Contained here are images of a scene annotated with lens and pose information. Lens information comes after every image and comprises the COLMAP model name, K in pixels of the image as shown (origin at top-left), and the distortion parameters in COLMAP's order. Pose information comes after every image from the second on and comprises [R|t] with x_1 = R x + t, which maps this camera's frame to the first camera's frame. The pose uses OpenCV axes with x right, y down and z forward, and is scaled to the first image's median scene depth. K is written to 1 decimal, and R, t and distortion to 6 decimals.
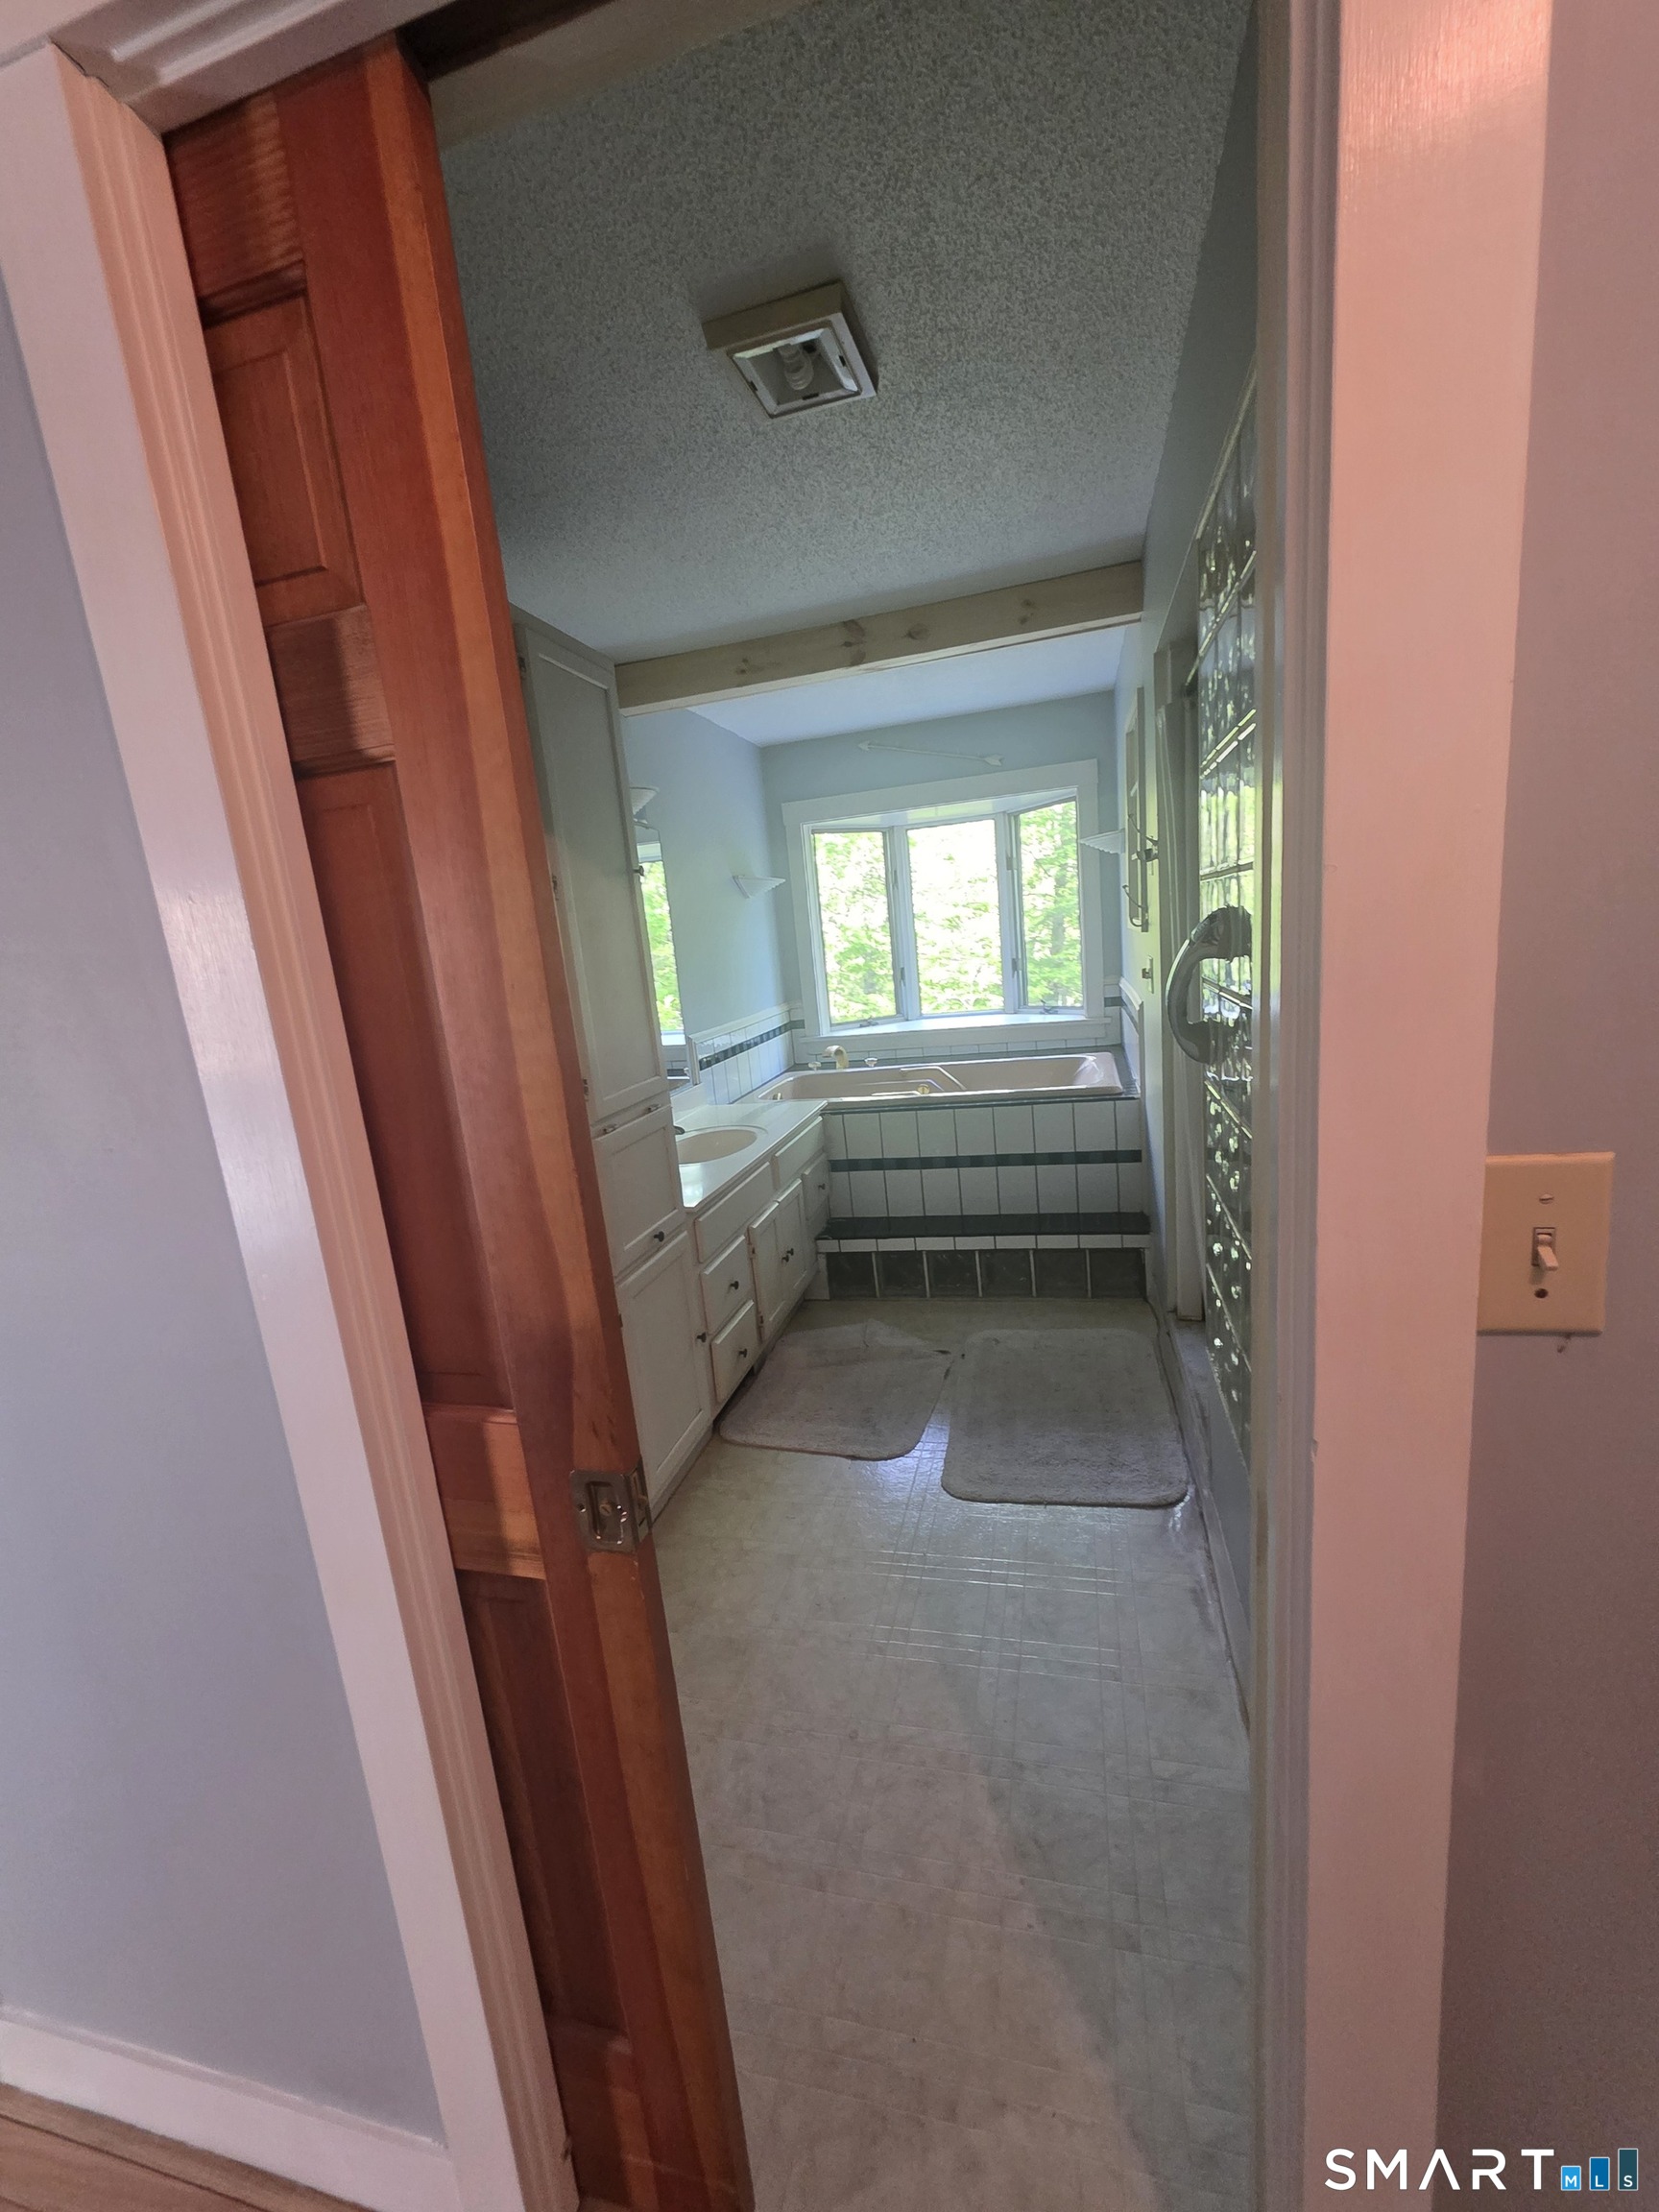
lens RADIAL K [[888.4, 0, 829.0], [0, 888.4, 1113.2], [0, 0, 1]] dist [0.019684, 0.000041]
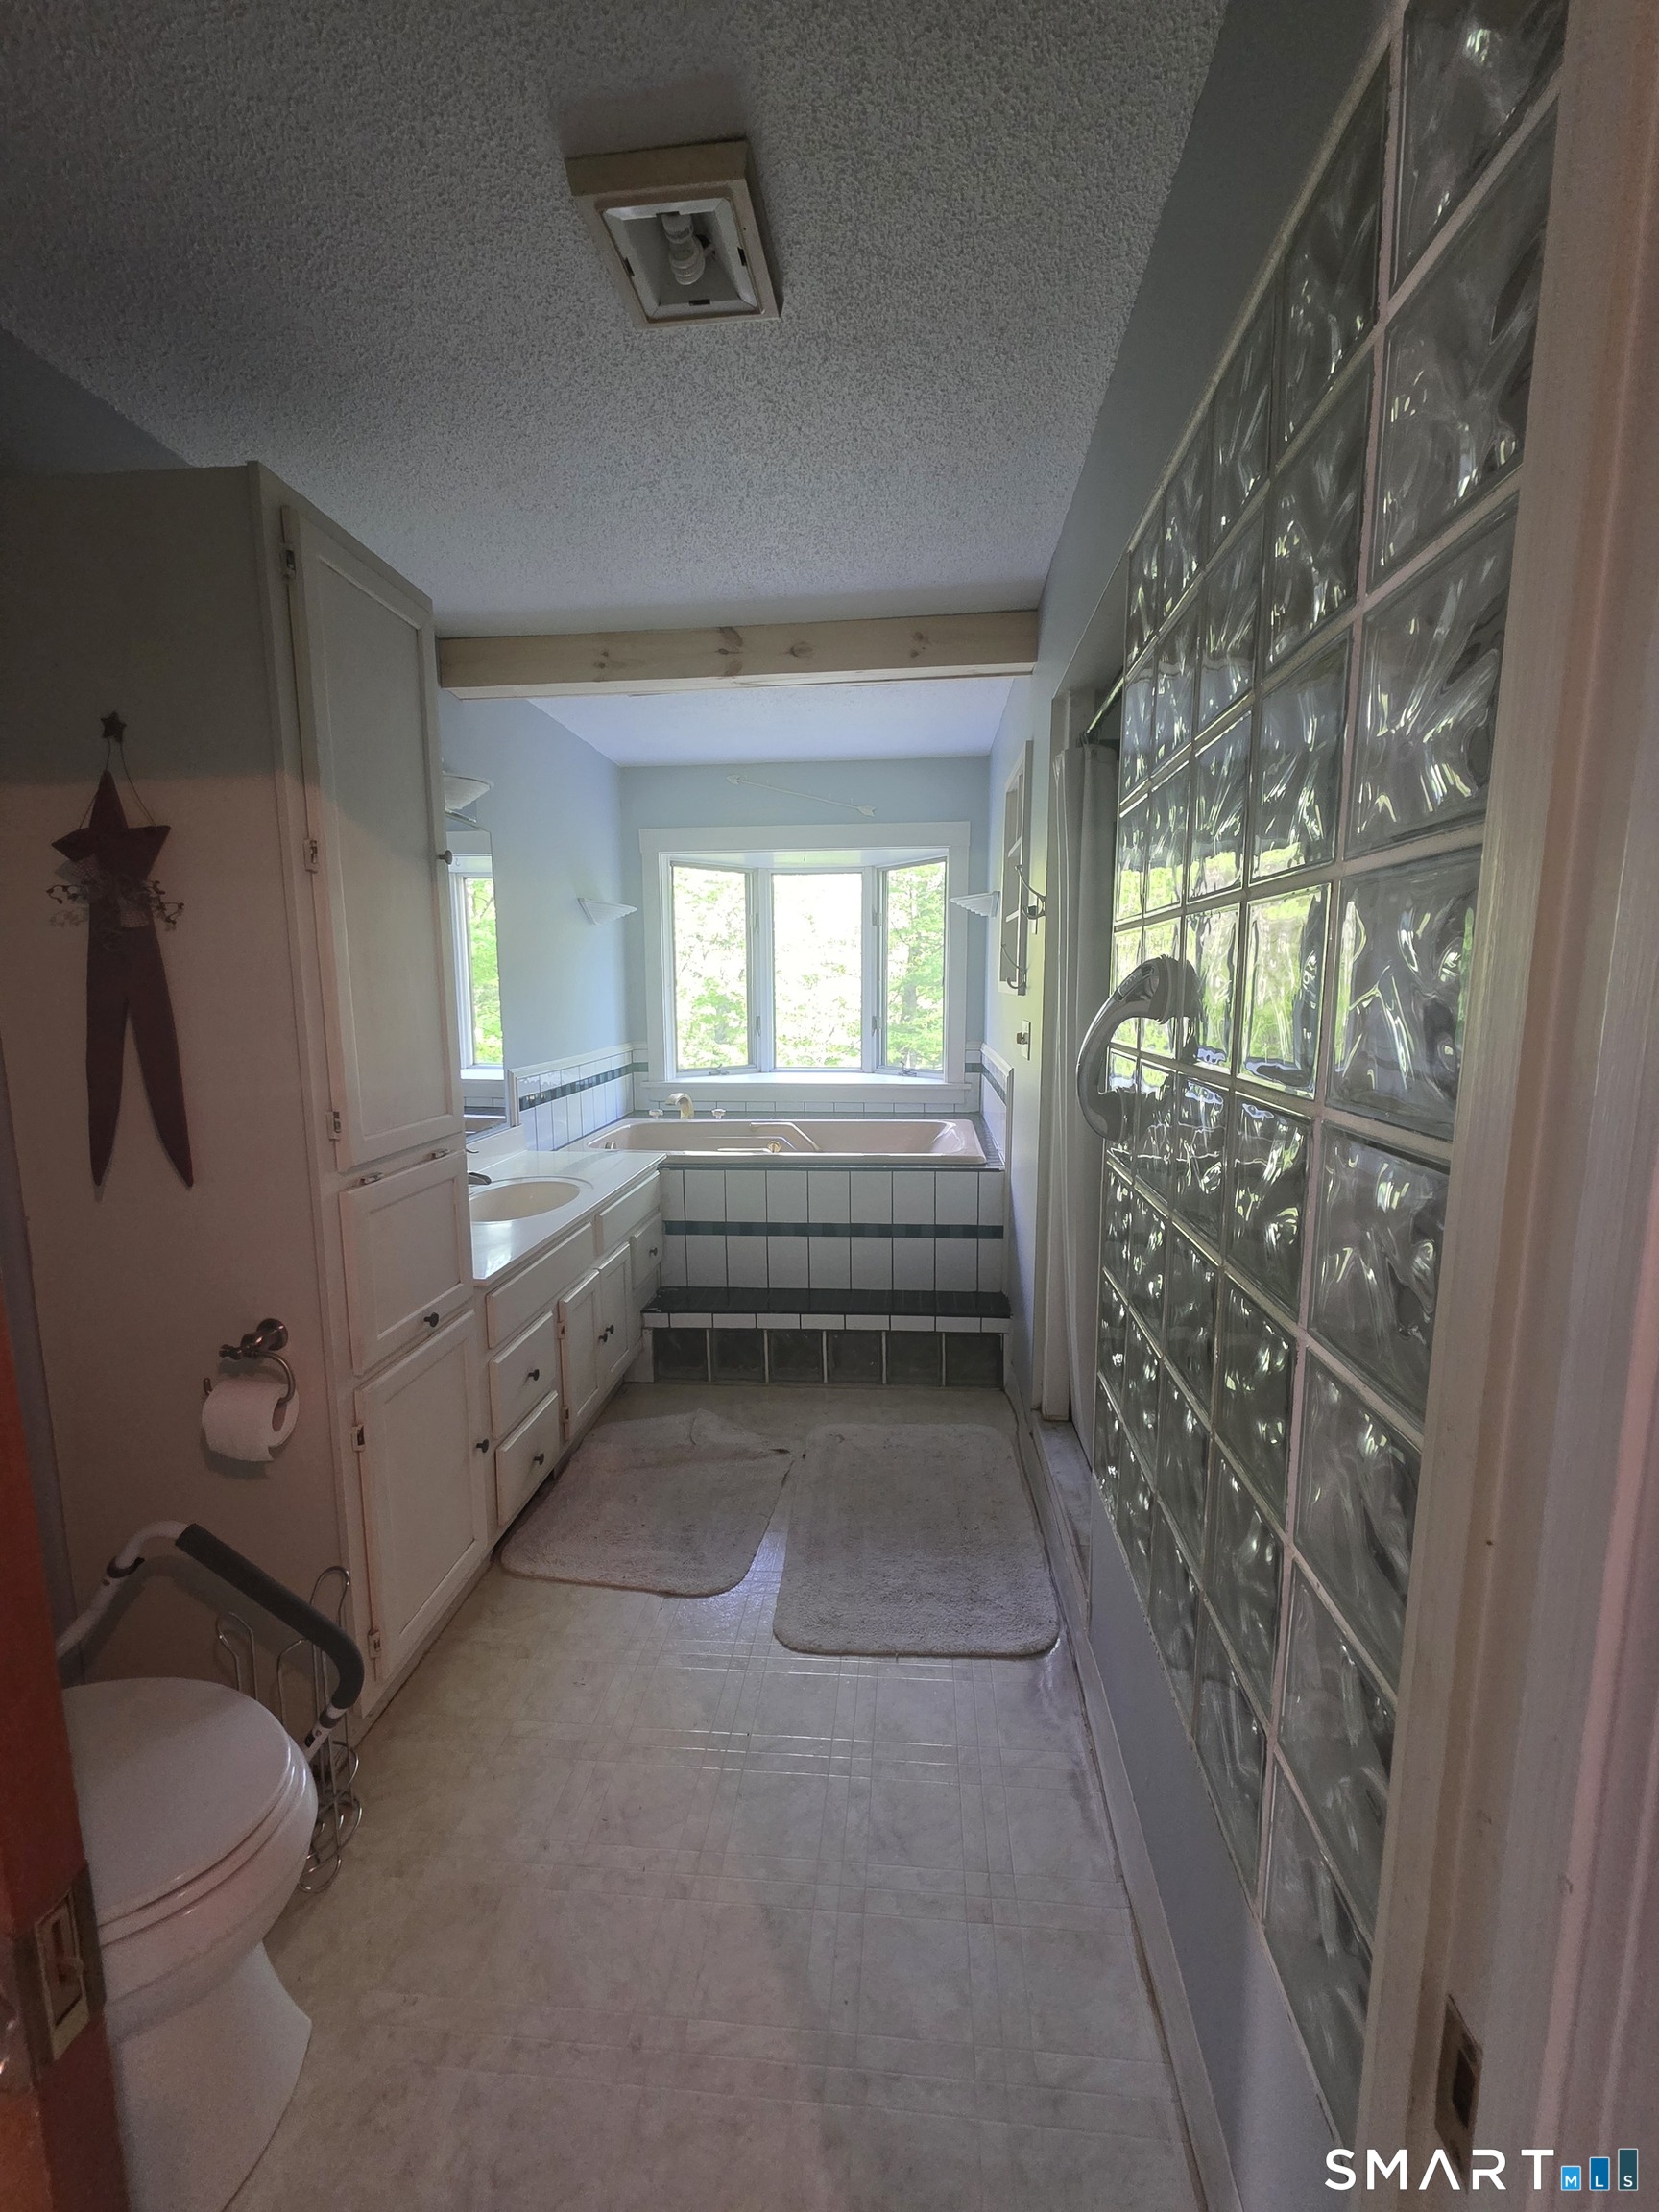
lens RADIAL K [[880.4, 0, 847.4], [0, 880.4, 1101.5], [0, 0, 1]] dist [0.002176, 0.000187]
pose [[0.979146, 0.067391, 0.191654, 0.003921], [-0.052919, 0.995416, -0.079660, -0.008015], [-0.196144, 0.067856, 0.978224, 0.142941]]
